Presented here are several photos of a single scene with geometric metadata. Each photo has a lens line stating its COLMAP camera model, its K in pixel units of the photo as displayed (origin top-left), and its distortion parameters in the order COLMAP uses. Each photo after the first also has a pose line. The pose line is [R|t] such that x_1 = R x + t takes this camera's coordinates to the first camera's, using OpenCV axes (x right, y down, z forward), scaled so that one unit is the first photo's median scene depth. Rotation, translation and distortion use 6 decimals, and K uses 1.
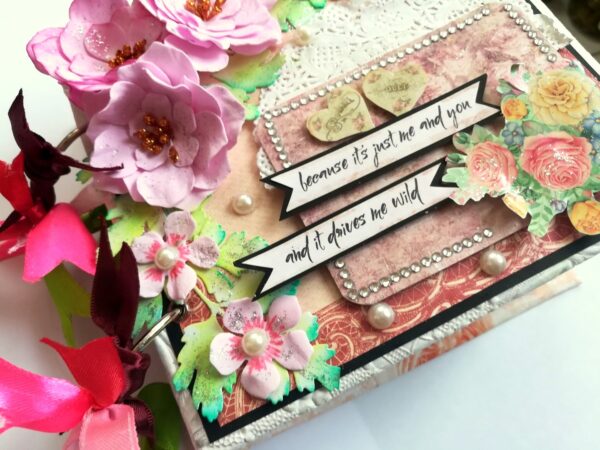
lens RADIAL K [[493.3, 0, 300.0], [0, 493.3, 225.0], [0, 0, 1]] dist [-0.031613, -0.002368]
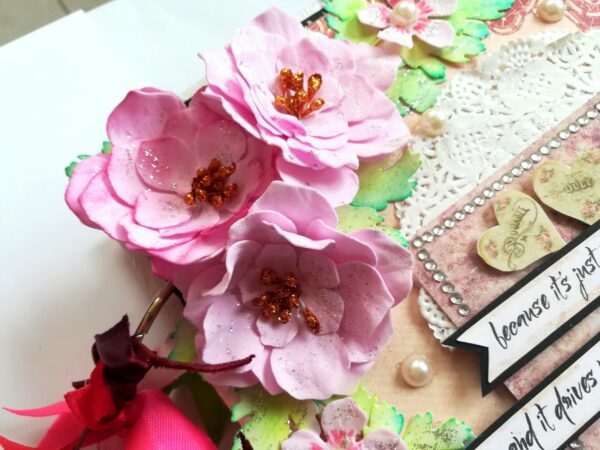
lens RADIAL K [[493.3, 0, 300.0], [0, 493.3, 225.0], [0, 0, 1]] dist [-0.031613, -0.002368]
pose [[0.980794, -0.164755, 0.104393, -0.330113], [0.158881, 0.985328, 0.062342, -0.336585], [-0.113133, -0.044559, 0.992580, 0.279742]]
